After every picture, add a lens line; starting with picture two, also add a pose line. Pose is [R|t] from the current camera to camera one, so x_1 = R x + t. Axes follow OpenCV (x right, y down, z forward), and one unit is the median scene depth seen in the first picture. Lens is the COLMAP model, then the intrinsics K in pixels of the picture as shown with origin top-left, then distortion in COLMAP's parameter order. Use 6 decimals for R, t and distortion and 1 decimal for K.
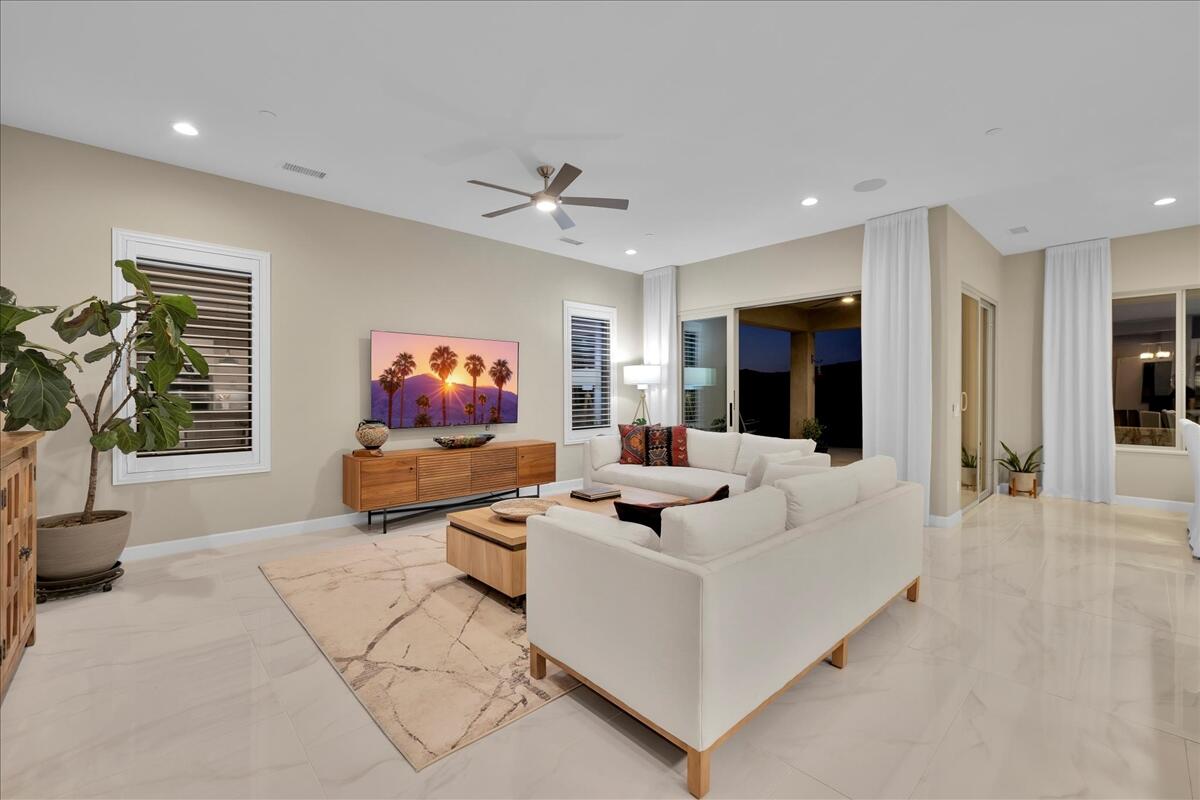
lens RADIAL K [[518.8, 0, 597.4], [0, 518.8, 395.2], [0, 0, 1]] dist [-0.000942, 0.000466]
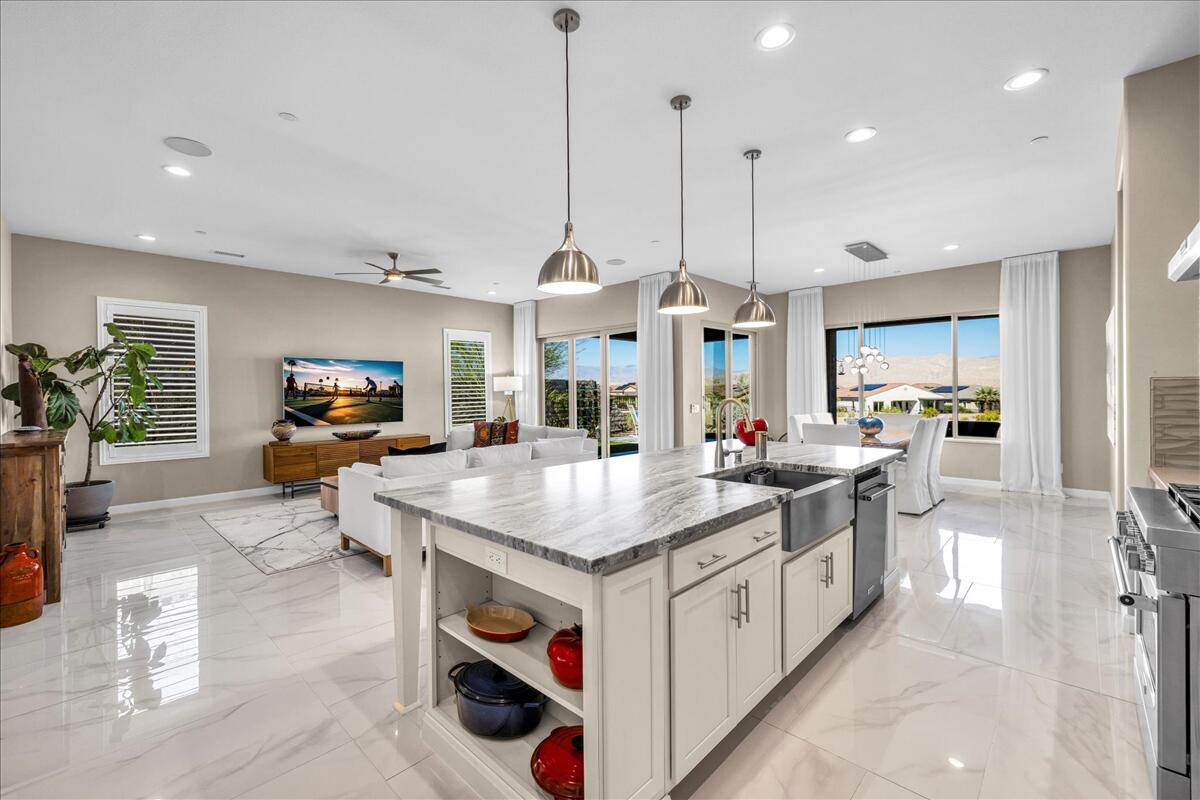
lens RADIAL K [[518.8, 0, 598.2], [0, 518.8, 395.9], [0, 0, 1]] dist [-0.000942, 0.000466]
pose [[0.998193, -0.011808, 0.058921, 0.393033], [0.011653, 0.999928, 0.002971, -0.016273], [-0.058952, -0.002279, 0.998258, -0.542169]]
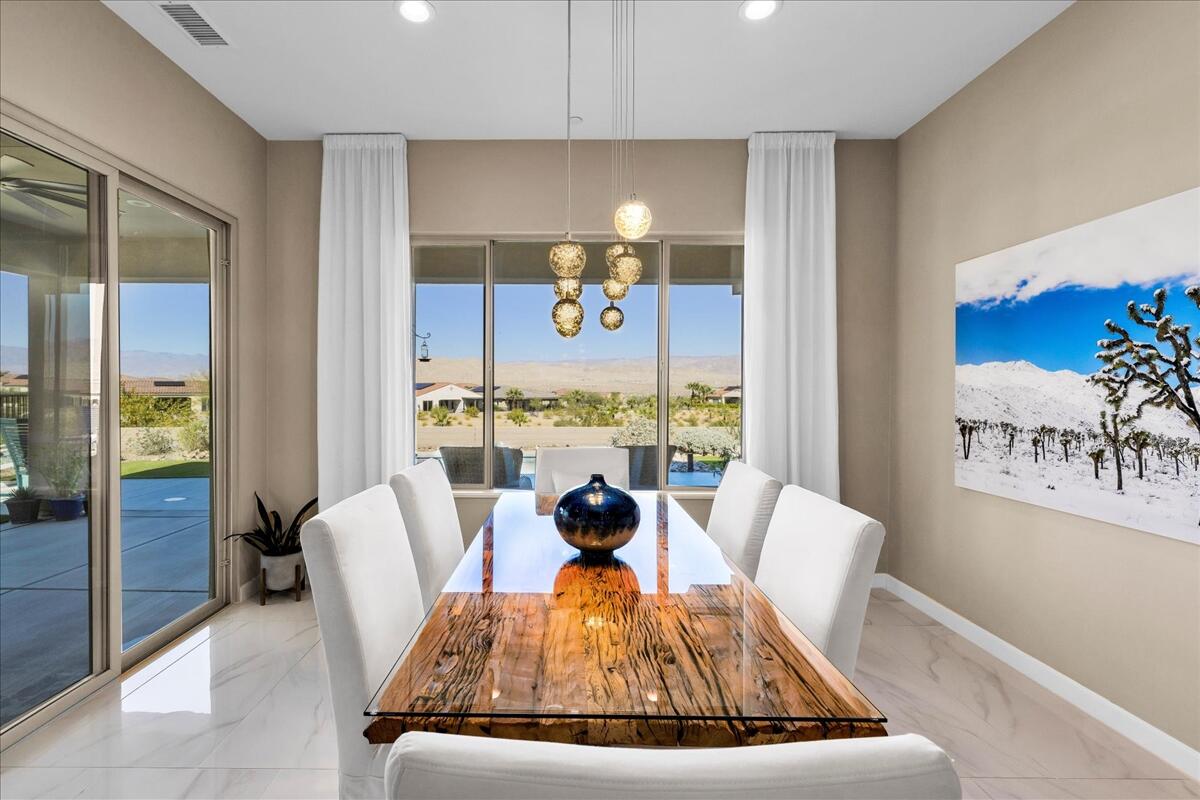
lens RADIAL K [[518.8, 0, 566.5], [0, 518.8, 388.7], [0, 0, 1]] dist [-0.000942, 0.000466]
pose [[0.679357, 0.000161, 0.733808, 0.943109], [0.002484, 0.999994, -0.002519, -0.021310], [-0.733804, 0.003534, 0.679352, 0.650042]]
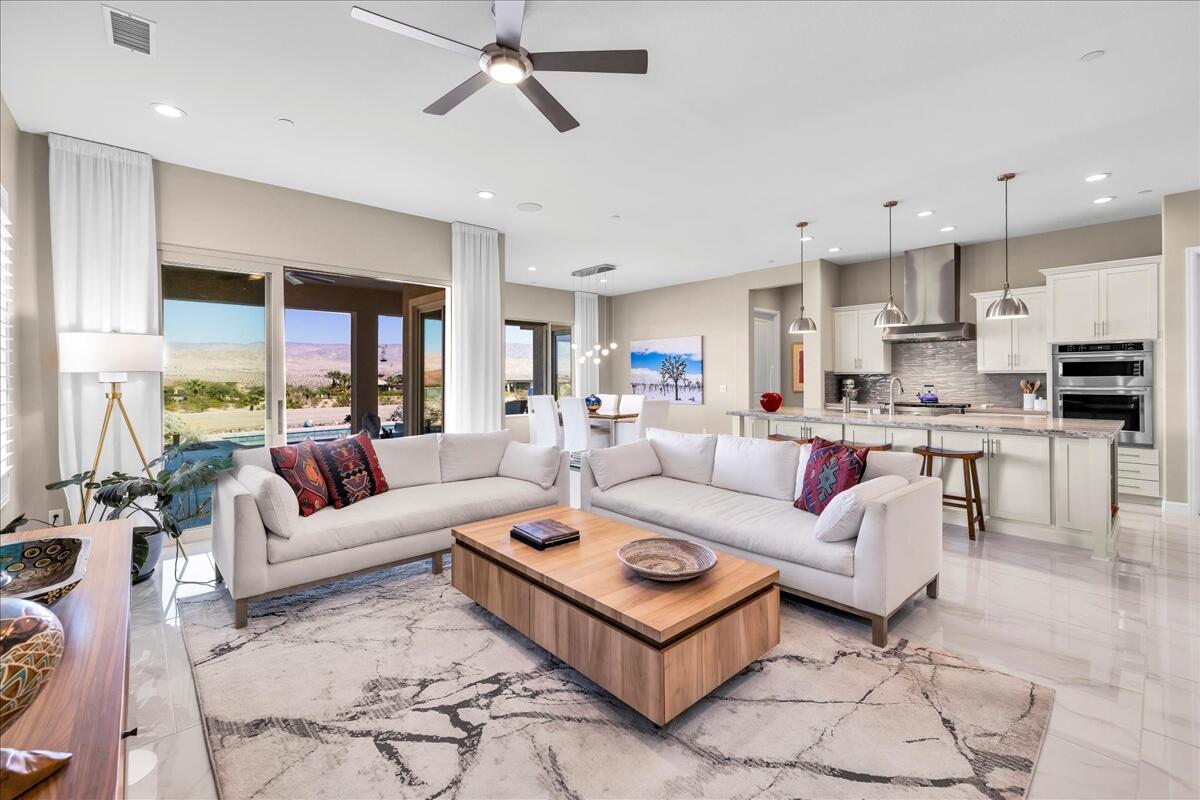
lens RADIAL K [[518.8, 0, 601.7], [0, 518.8, 373.9], [0, 0, 1]] dist [-0.000942, 0.000466]
pose [[-0.012446, 0.003279, 0.999917, -0.688459], [0.011601, 0.999928, -0.003135, -0.021117], [-0.999855, 0.011561, -0.012483, 0.909551]]
